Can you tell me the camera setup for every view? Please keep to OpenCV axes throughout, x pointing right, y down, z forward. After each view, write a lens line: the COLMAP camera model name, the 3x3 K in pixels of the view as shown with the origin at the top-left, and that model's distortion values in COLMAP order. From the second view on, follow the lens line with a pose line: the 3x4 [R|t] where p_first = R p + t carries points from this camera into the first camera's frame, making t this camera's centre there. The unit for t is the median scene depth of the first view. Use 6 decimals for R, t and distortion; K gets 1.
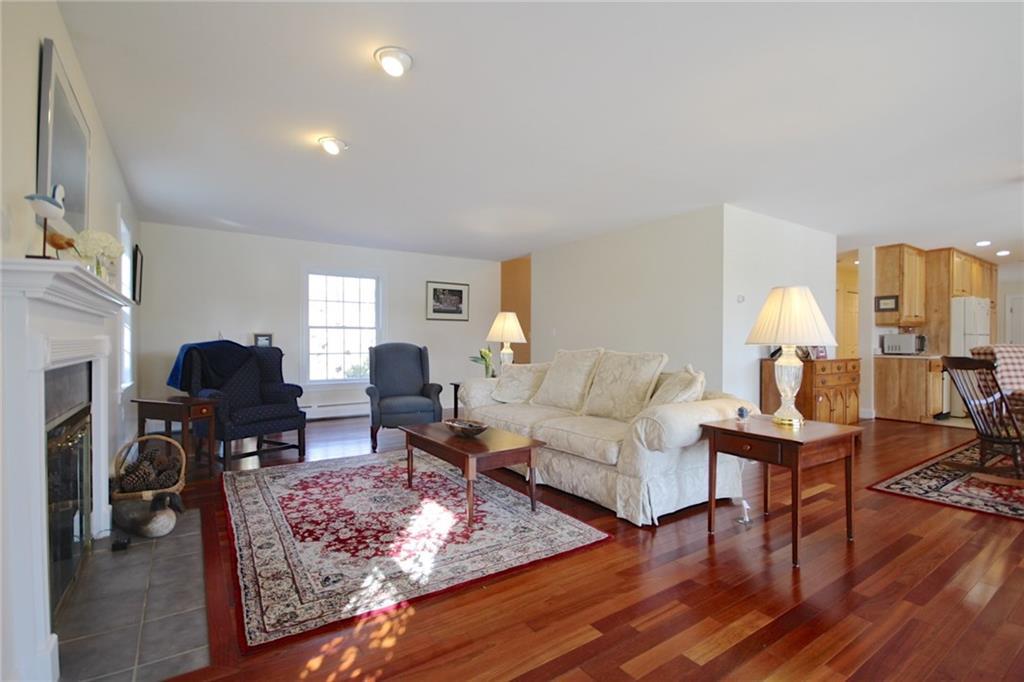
lens RADIAL K [[472.9, 0, 512.0], [0, 472.9, 341.0], [0, 0, 1]] dist [-0.000477, -0.000003]
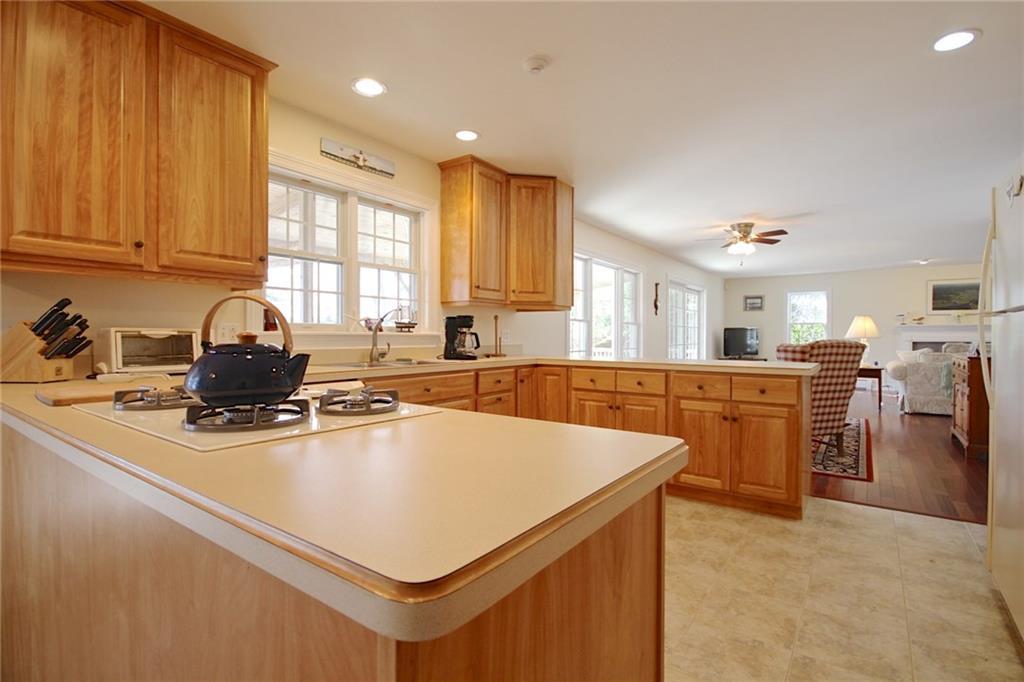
lens RADIAL K [[486.4, 0, 516.6], [0, 486.4, 338.1], [0, 0, 1]] dist [-0.002761, -0.000246]
pose [[-0.940910, -0.010019, -0.338510, 3.492181], [-0.011741, 0.999926, 0.003038, 0.030151], [0.338454, 0.006833, -0.940958, 3.050272]]
